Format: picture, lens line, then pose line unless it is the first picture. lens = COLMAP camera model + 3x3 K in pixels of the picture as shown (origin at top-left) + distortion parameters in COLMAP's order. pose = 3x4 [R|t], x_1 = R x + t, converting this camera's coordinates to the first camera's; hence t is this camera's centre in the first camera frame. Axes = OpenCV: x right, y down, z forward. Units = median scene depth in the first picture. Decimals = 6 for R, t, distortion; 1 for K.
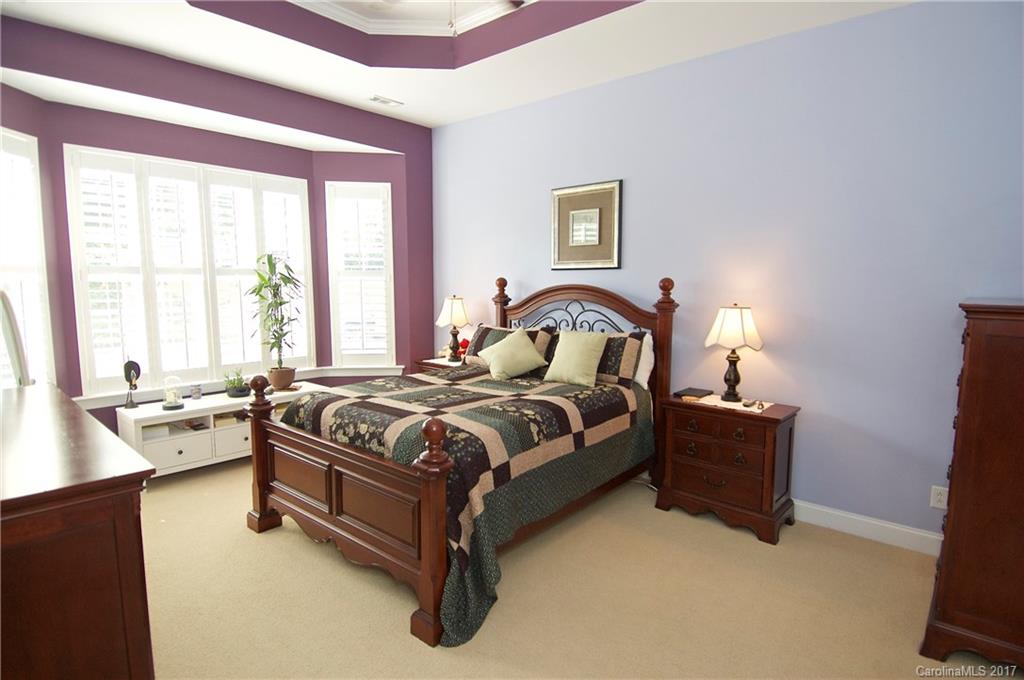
lens RADIAL K [[536.4, 0, 523.6], [0, 536.4, 341.0], [0, 0, 1]] dist [0.051552, -0.055900]
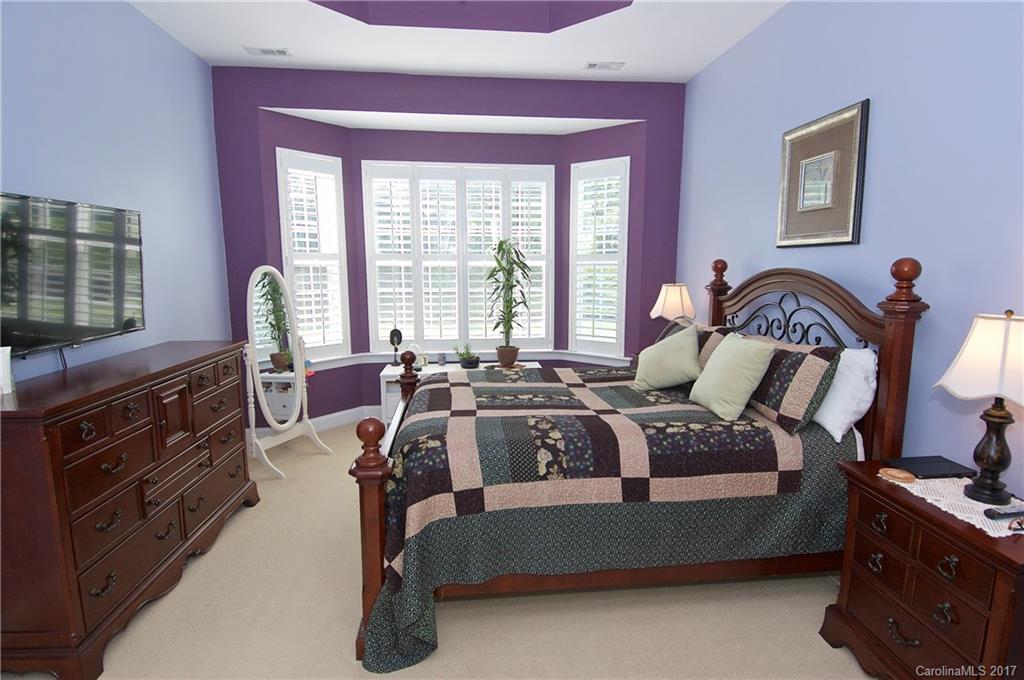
lens RADIAL K [[536.4, 0, 523.6], [0, 536.4, 341.0], [0, 0, 1]] dist [0.051552, -0.055900]
pose [[0.728114, 0.093906, -0.678993, 0.348064], [-0.072718, 0.995564, 0.059710, -0.032407], [0.681588, 0.005899, 0.731712, 0.283086]]
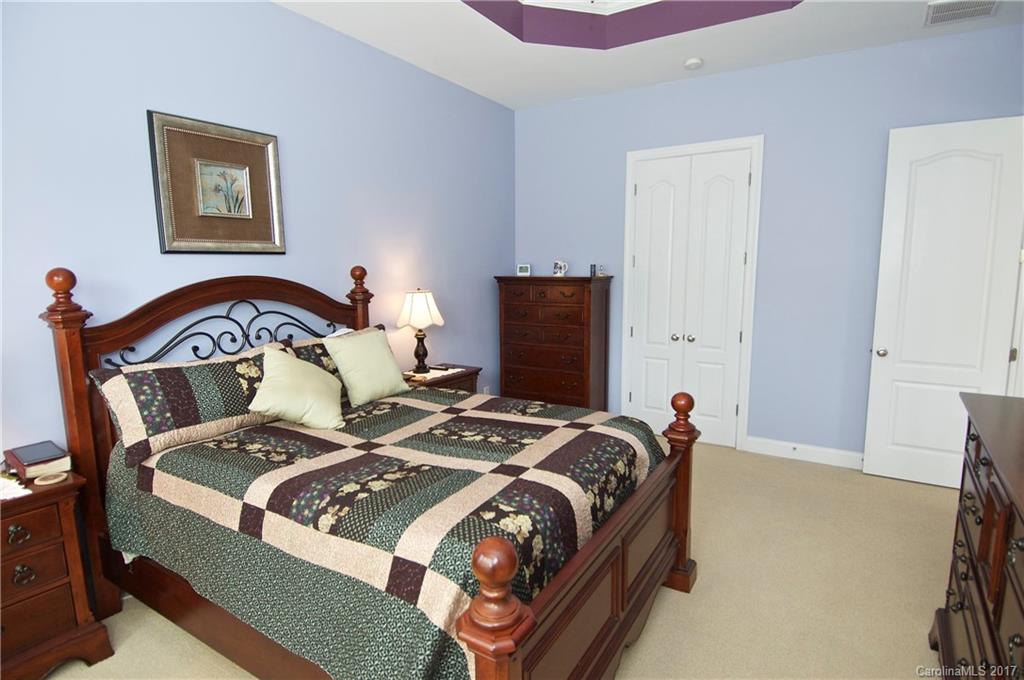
lens RADIAL K [[536.4, 0, 523.6], [0, 536.4, 341.0], [0, 0, 1]] dist [0.051552, -0.055900]
pose [[-0.150486, -0.133523, 0.979554, -0.663112], [0.130246, 0.979523, 0.153529, -0.090714], [-0.979995, 0.150687, -0.130014, 0.813642]]
